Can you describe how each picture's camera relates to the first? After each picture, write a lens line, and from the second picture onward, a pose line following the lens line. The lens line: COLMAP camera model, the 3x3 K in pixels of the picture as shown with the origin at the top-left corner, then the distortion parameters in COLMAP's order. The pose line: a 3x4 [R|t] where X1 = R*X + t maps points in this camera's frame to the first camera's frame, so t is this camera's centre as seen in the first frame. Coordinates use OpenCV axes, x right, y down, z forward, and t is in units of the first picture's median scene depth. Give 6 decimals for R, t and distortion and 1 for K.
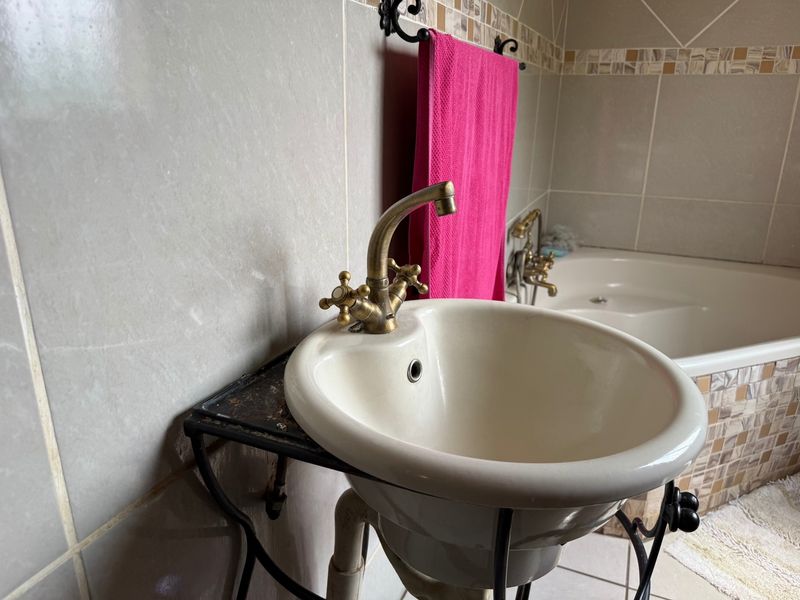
lens RADIAL K [[568.5, 0, 406.3], [0, 568.5, 304.1], [0, 0, 1]] dist [0.099775, -0.129172]
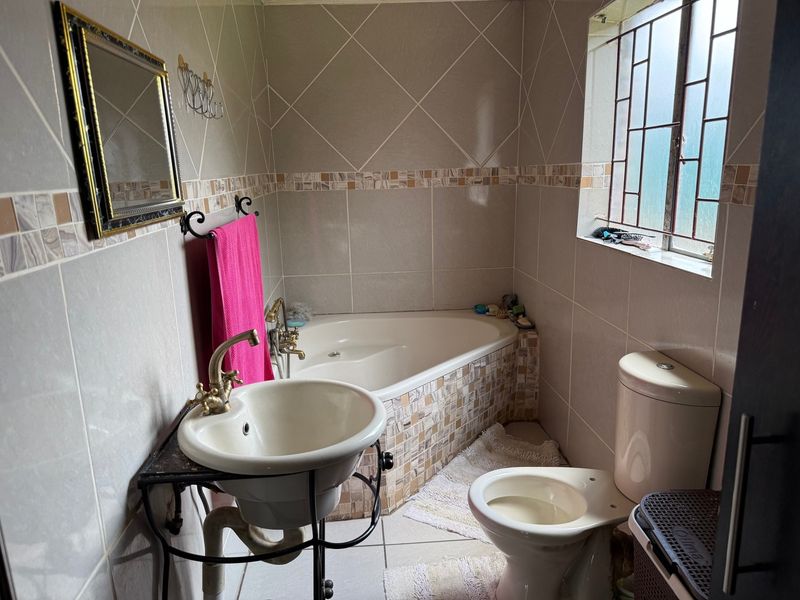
lens RADIAL K [[568.5, 0, 406.3], [0, 568.5, 304.1], [0, 0, 1]] dist [0.099775, -0.129172]
pose [[0.886084, -0.141474, 0.441407, -0.120955], [0.180081, 0.982548, -0.046583, -0.040753], [-0.427114, 0.120765, 0.896097, -0.385571]]
